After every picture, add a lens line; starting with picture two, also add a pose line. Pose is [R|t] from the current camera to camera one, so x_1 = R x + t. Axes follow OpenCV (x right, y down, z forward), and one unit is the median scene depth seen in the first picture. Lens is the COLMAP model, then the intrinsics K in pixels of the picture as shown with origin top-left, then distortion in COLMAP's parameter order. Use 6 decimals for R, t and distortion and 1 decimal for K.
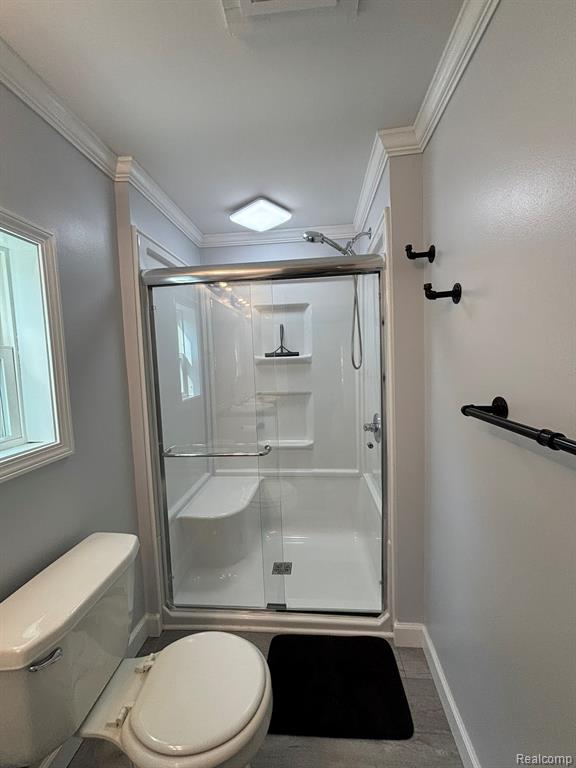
lens RADIAL K [[303.3, 0, 288.9], [0, 303.3, 383.3], [0, 0, 1]] dist [0.001032, -0.000895]
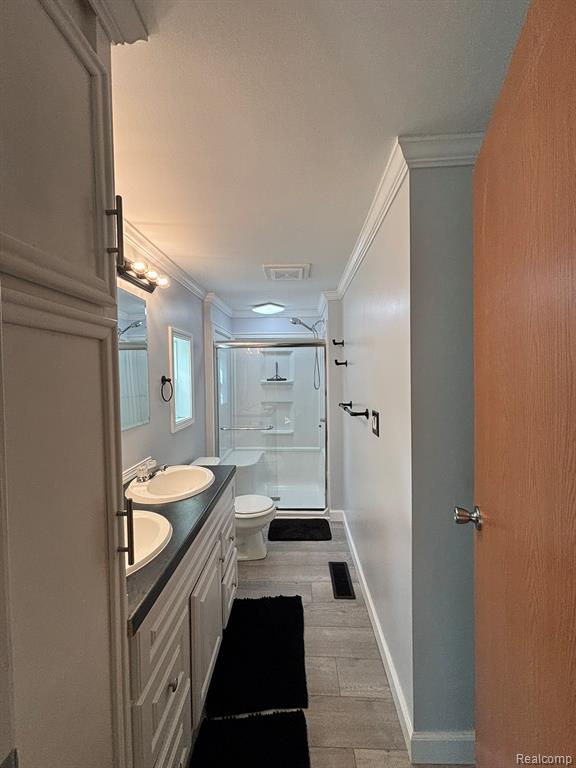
lens RADIAL K [[303.3, 0, 286.9], [0, 303.3, 383.9], [0, 0, 1]] dist [0.001032, -0.000895]
pose [[0.998726, 0.019857, 0.046400, -0.049402], [-0.017618, 0.998683, -0.048177, 0.012844], [-0.047296, 0.047298, 0.997761, -0.814099]]
